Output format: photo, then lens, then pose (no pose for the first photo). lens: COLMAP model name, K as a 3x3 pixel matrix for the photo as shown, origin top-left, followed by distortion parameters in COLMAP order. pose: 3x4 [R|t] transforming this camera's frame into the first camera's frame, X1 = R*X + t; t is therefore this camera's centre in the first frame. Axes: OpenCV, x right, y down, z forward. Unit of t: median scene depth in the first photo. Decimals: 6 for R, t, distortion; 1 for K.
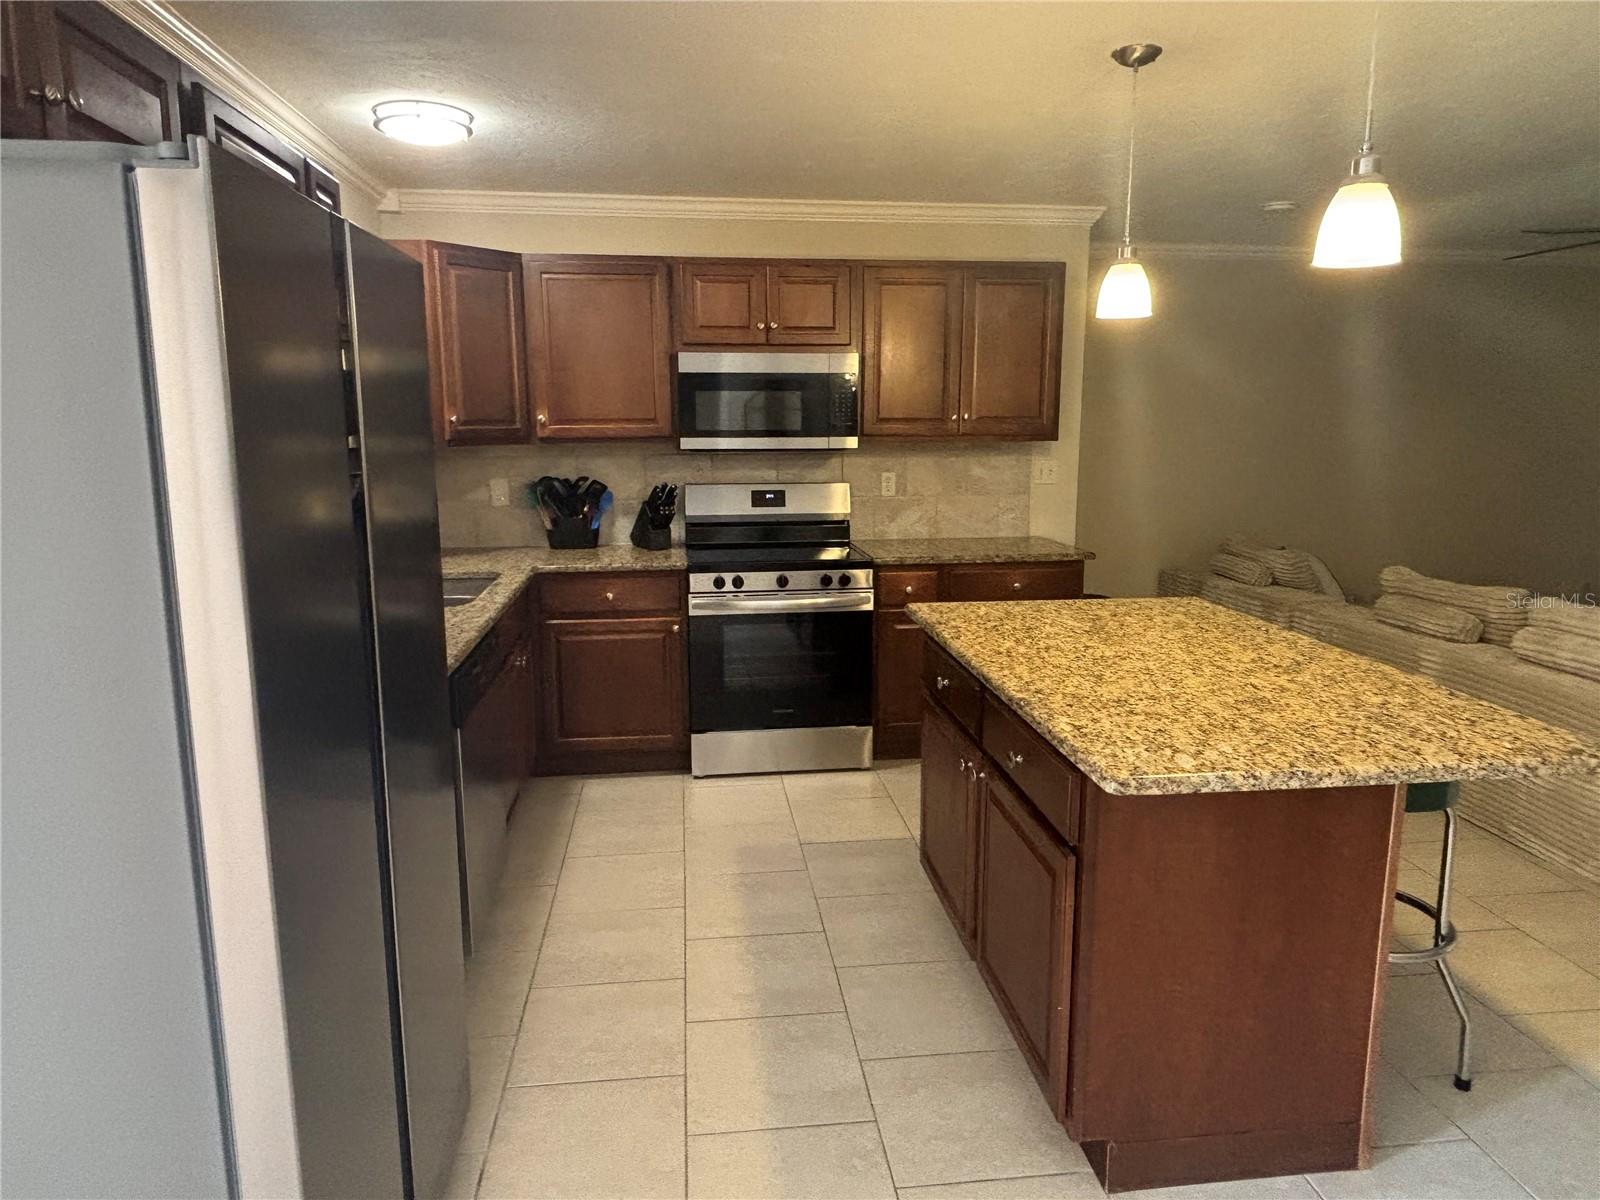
lens RADIAL K [[1050.3, 0, 812.7], [0, 1050.3, 590.8], [0, 0, 1]] dist [0.037744, -0.054547]
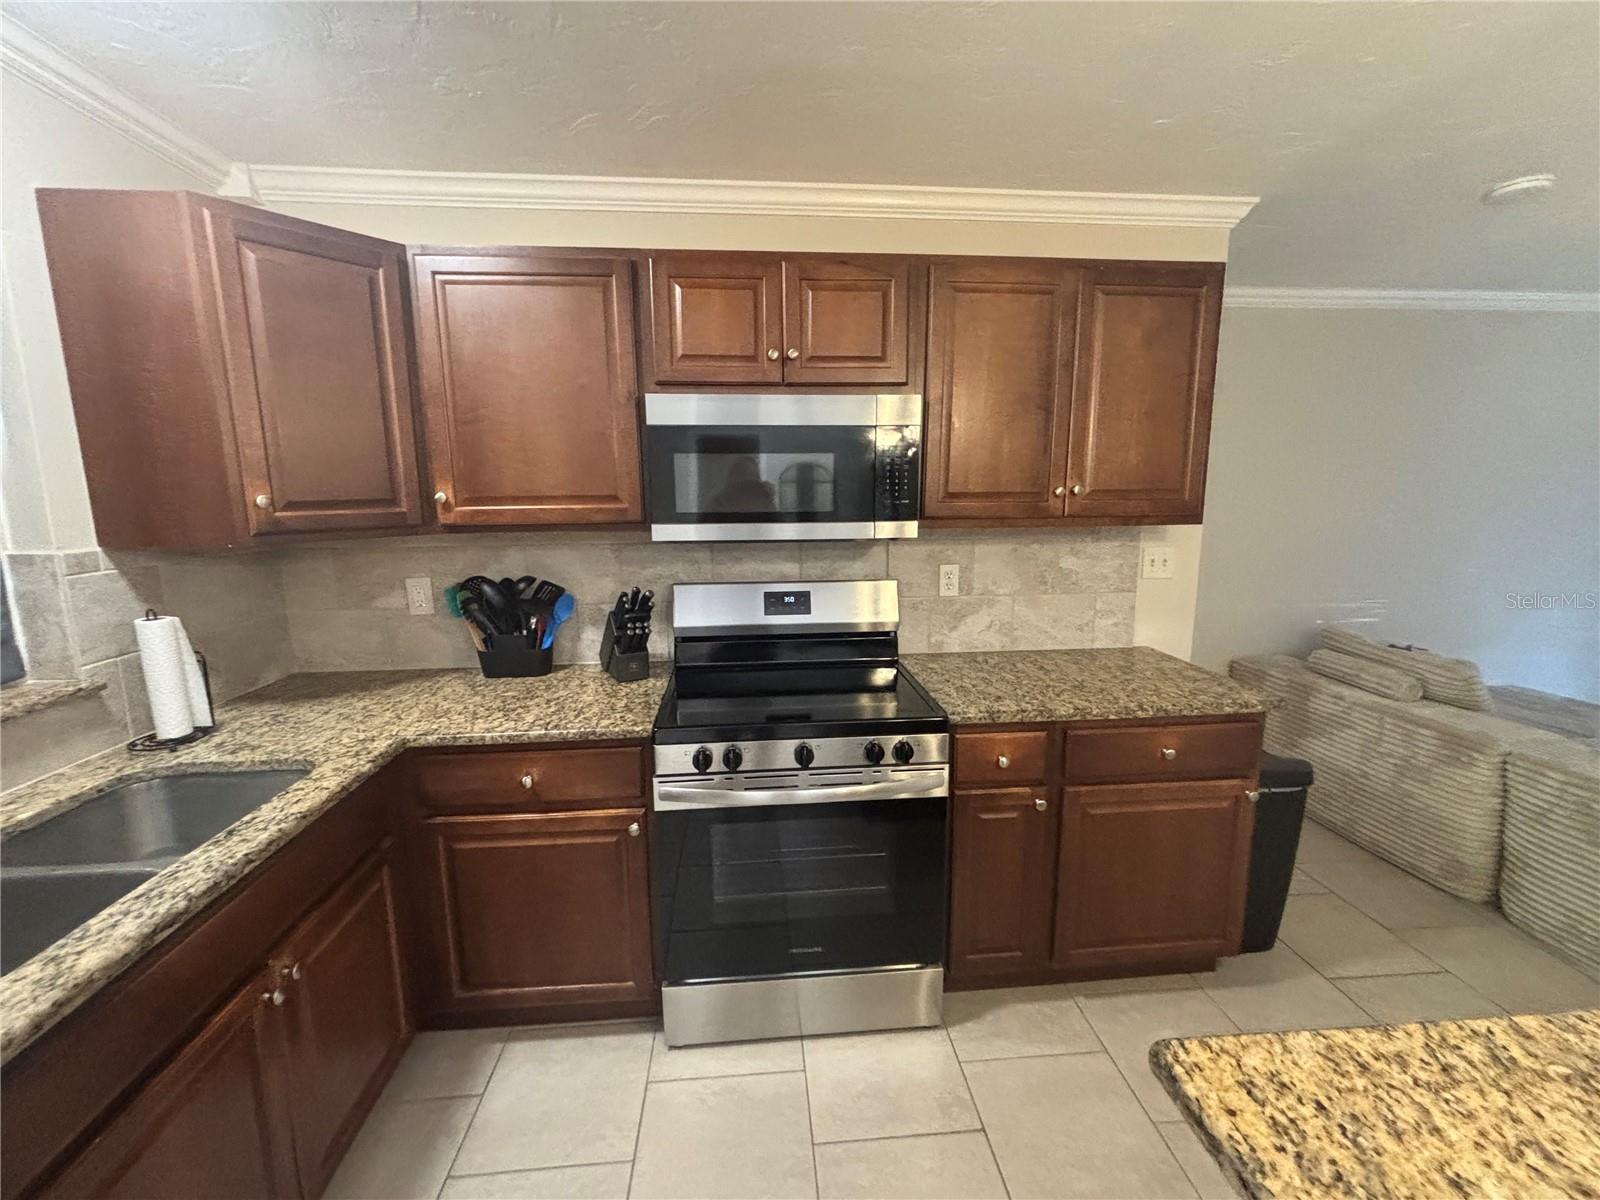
lens RADIAL K [[672.9, 0, 799.2], [0, 672.9, 594.5], [0, 0, 1]] dist [-0.000339, 0.000007]
pose [[0.998733, 0.003025, -0.050228, -0.011482], [-0.003297, 0.999980, -0.005337, -0.098352], [0.050210, 0.005496, 0.998724, 0.576248]]
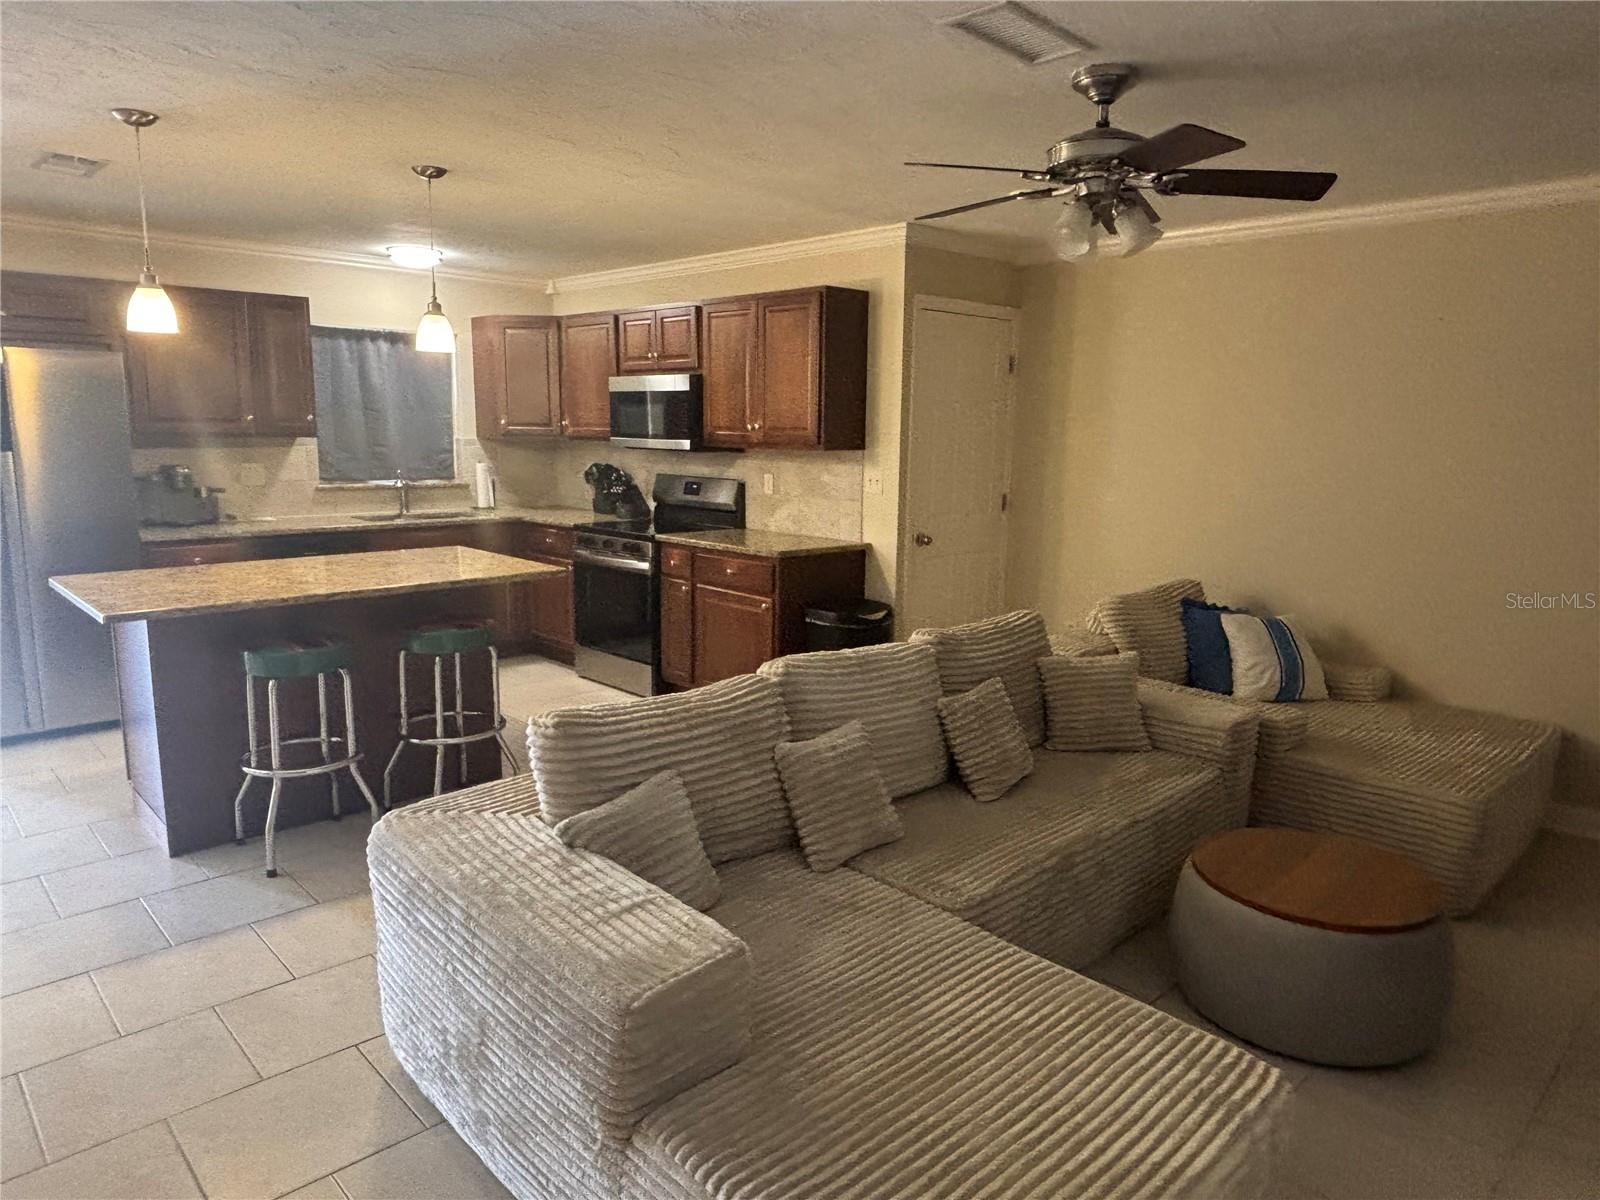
lens RADIAL K [[1050.3, 0, 803.7], [0, 1050.3, 612.2], [0, 0, 1]] dist [0.037744, -0.054547]
pose [[0.592838, 0.153349, -0.790586, 1.168378], [-0.151090, 0.985450, 0.077848, -0.063275], [0.791021, 0.073298, 0.607382, 0.360001]]
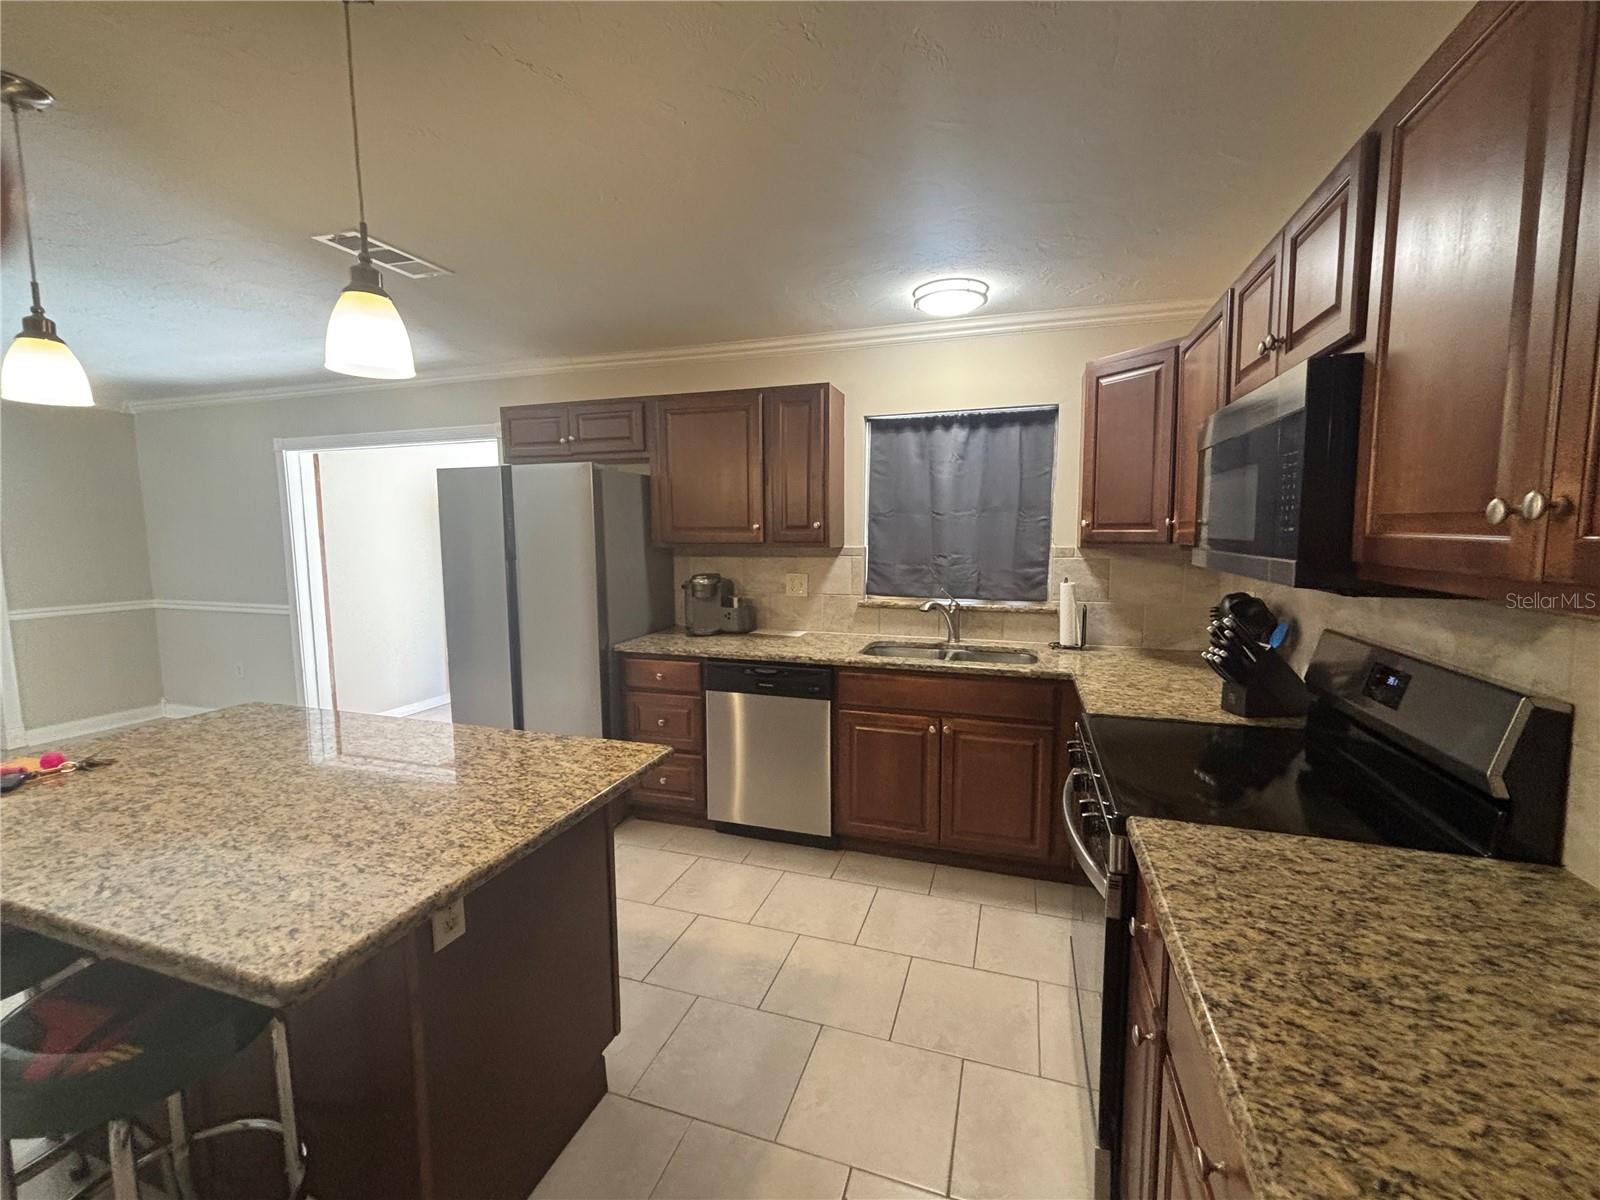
lens RADIAL K [[672.9, 0, 791.0], [0, 672.9, 592.2], [0, 0, 1]] dist [-0.000339, 0.000007]
pose [[-0.453857, 0.089469, -0.886571, 0.372577], [-0.141206, 0.975153, 0.170695, -0.153803], [0.879815, 0.202660, -0.429947, 0.953834]]
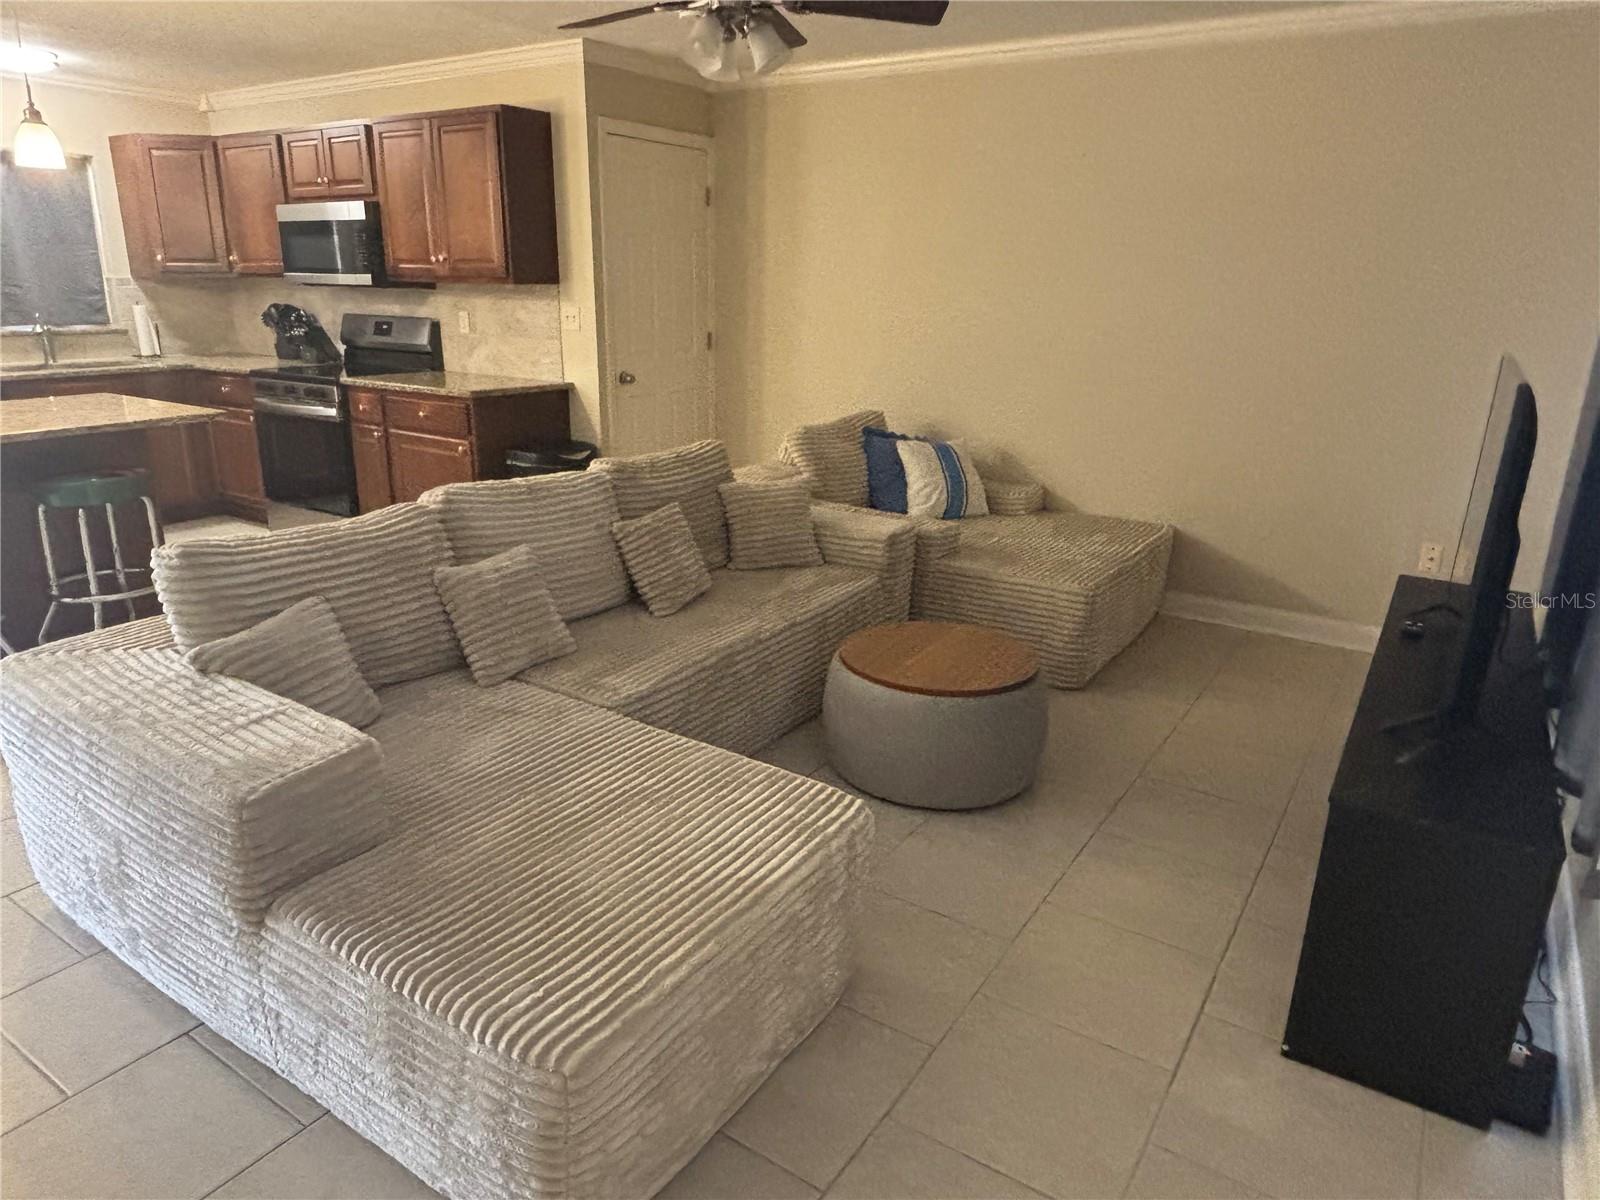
lens RADIAL K [[1050.3, 0, 807.2], [0, 1050.3, 619.6], [0, 0, 1]] dist [0.037744, -0.054547]
pose [[0.753124, 0.214926, -0.621780, 1.253388], [-0.127549, 0.974899, 0.182493, -0.049020], [0.645395, -0.058133, 0.761634, 0.391602]]
